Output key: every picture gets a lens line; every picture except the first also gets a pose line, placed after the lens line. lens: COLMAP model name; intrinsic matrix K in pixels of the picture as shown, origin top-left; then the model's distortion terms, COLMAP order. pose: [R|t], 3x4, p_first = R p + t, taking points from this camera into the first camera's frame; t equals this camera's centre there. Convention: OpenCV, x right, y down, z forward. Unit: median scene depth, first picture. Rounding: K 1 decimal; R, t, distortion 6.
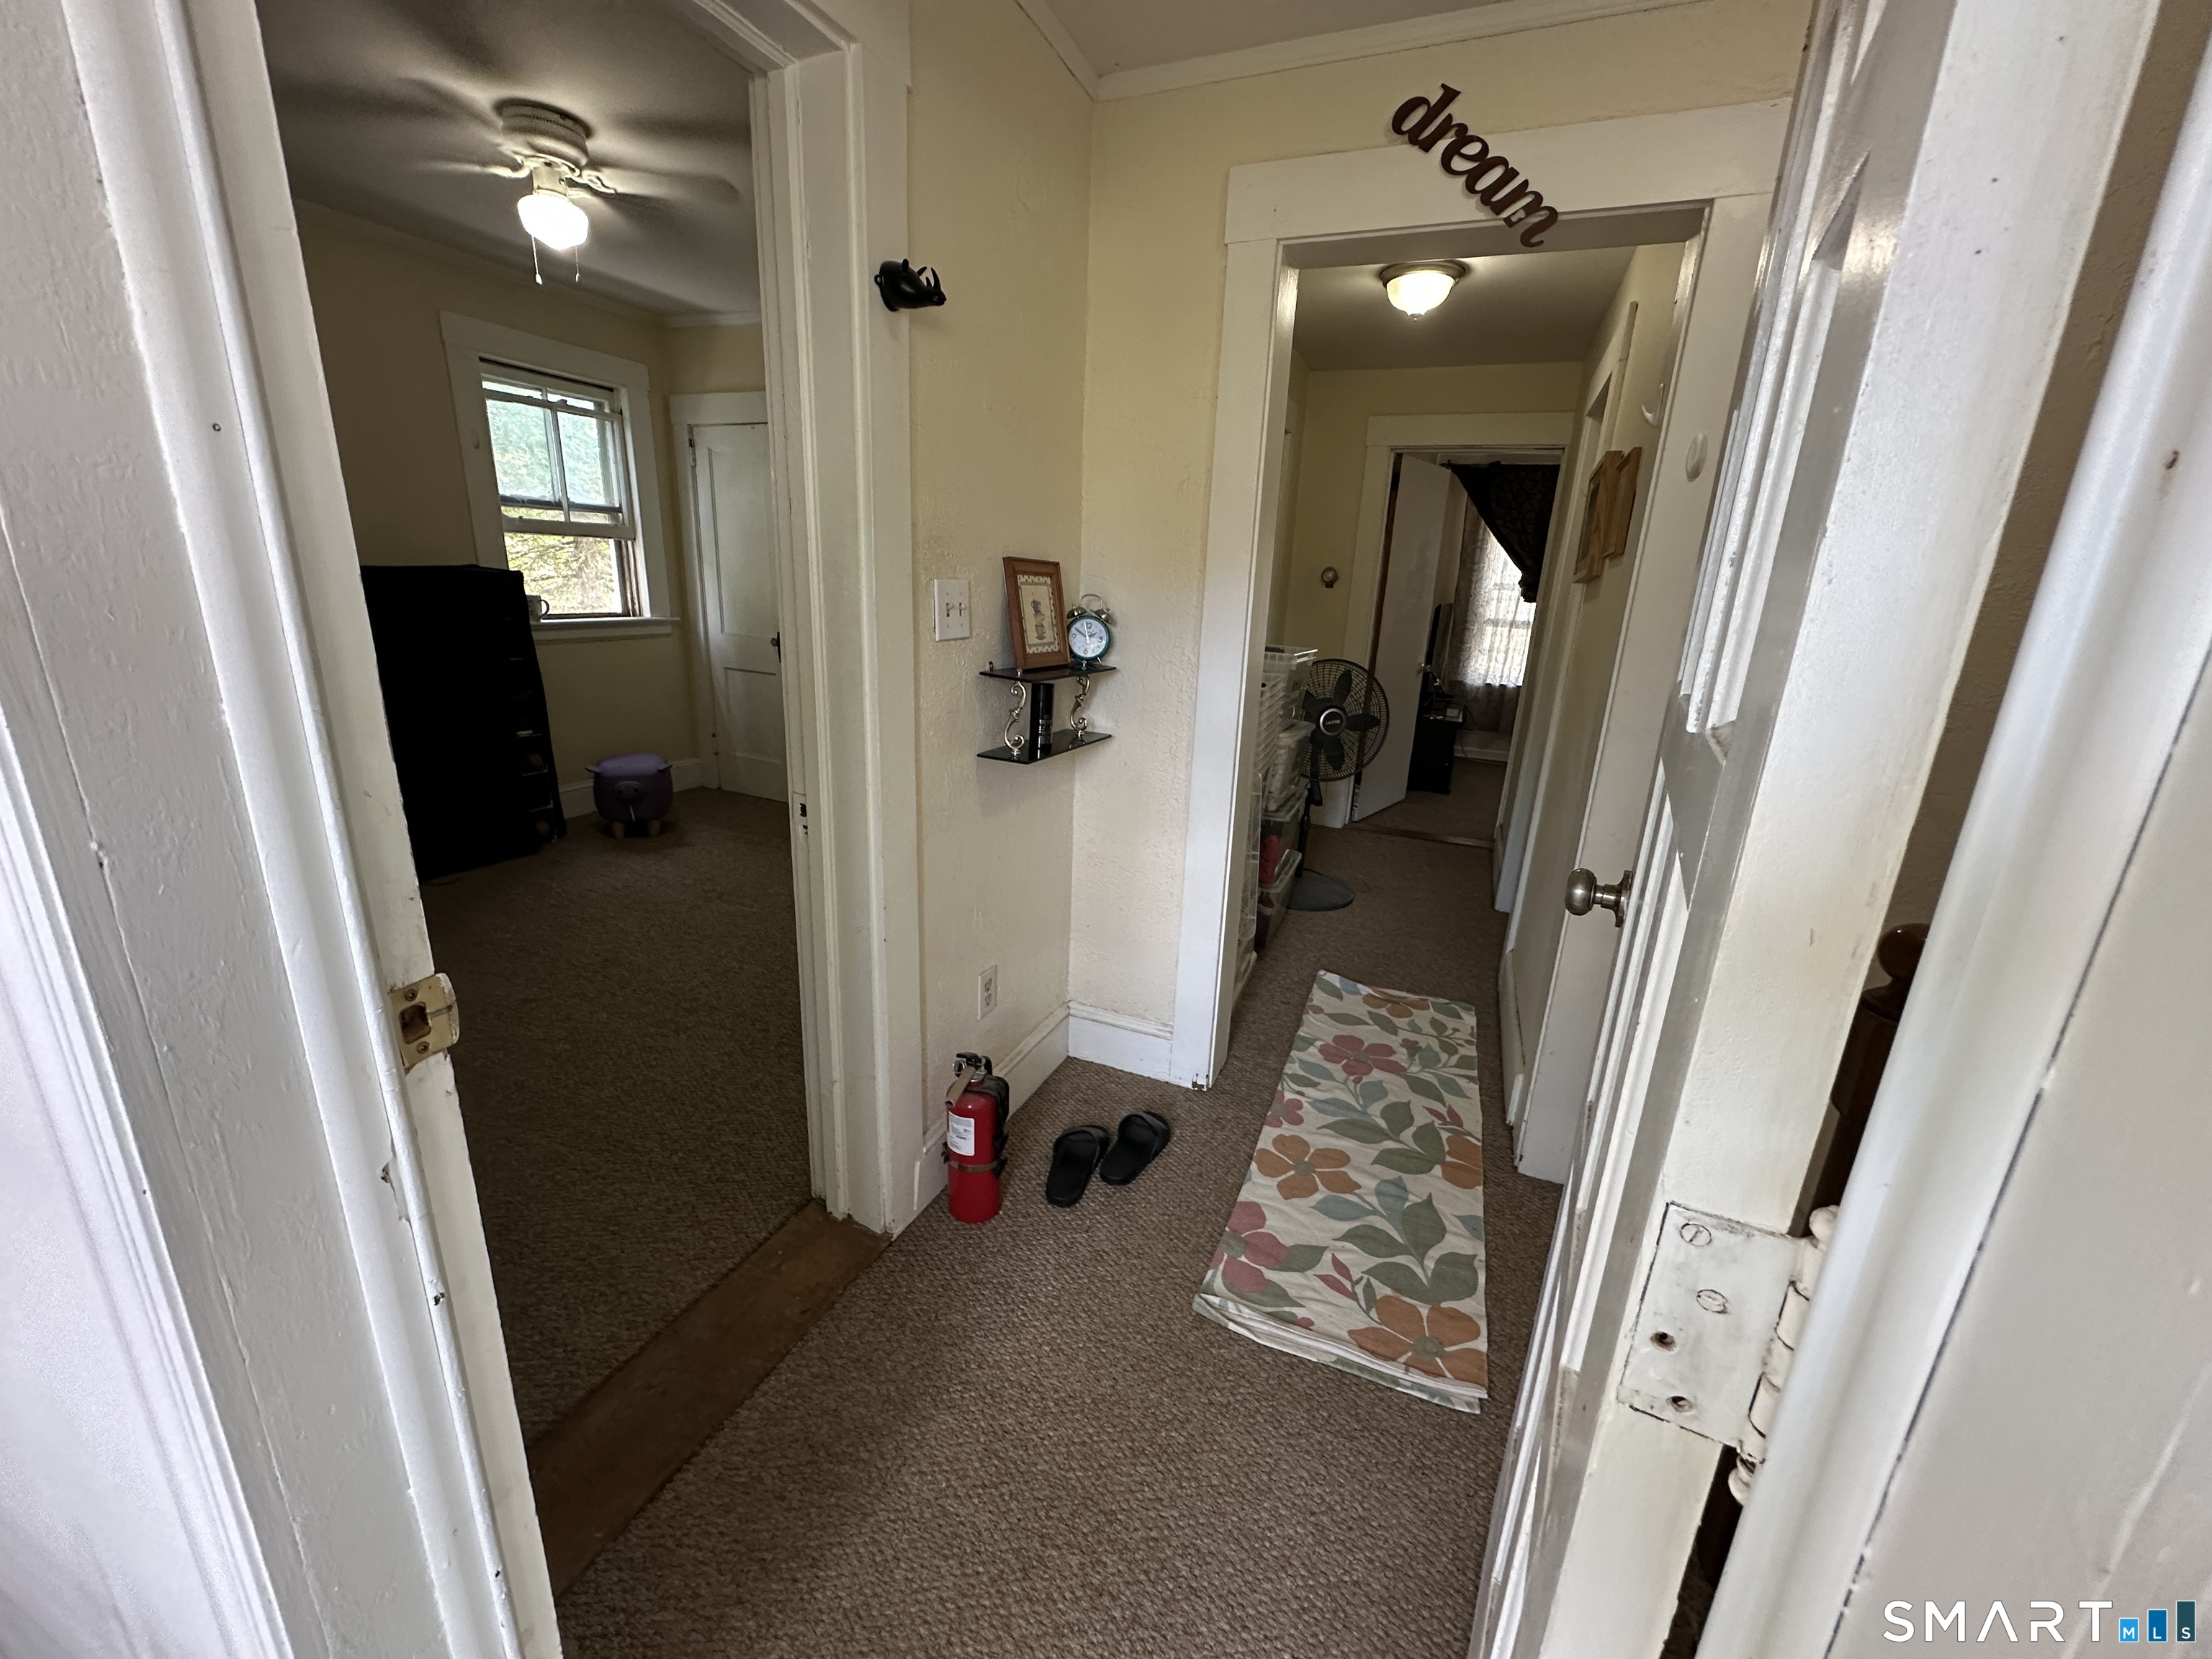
lens RADIAL K [[892.0, 0, 1106.0], [0, 892.0, 829.9], [0, 0, 1]] dist [-0.006009, 0.001463]
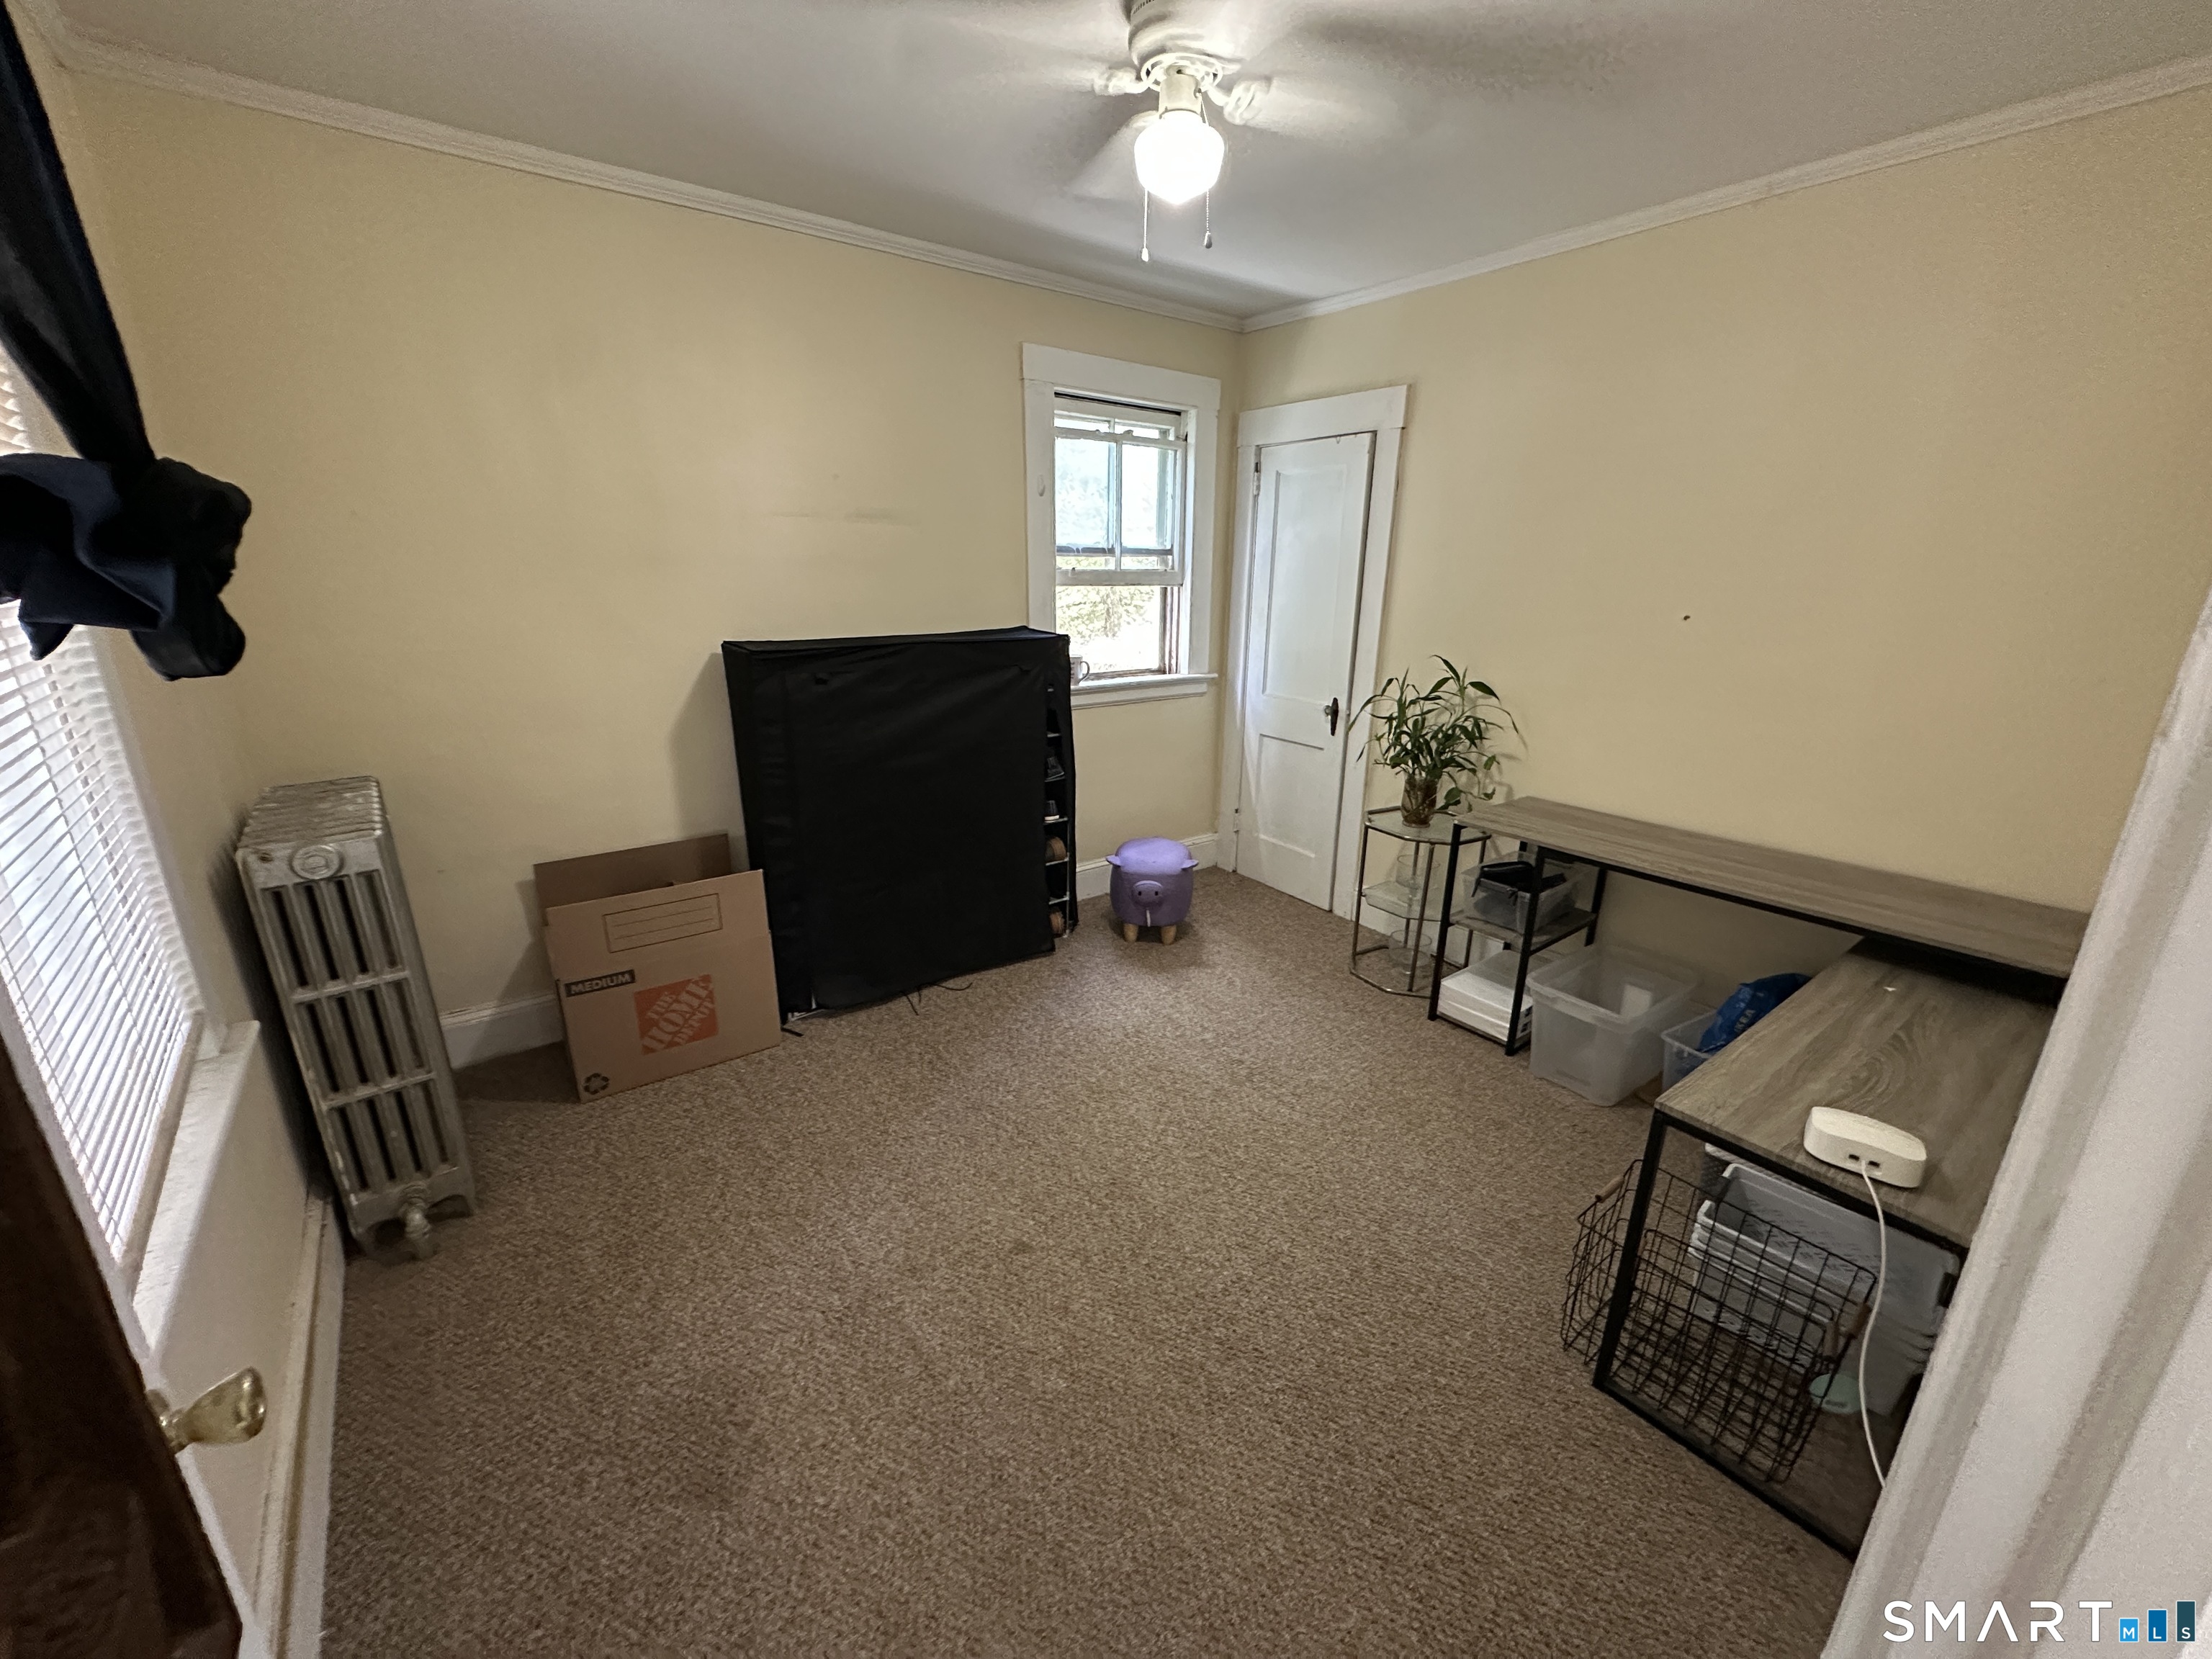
lens RADIAL K [[892.0, 0, 1104.1], [0, 892.0, 838.4], [0, 0, 1]] dist [-0.006009, 0.001463]
pose [[0.871754, 0.112349, -0.476889, -0.171643], [-0.110871, 0.993340, 0.031348, -0.111783], [0.477235, 0.025546, 0.878404, 0.233184]]
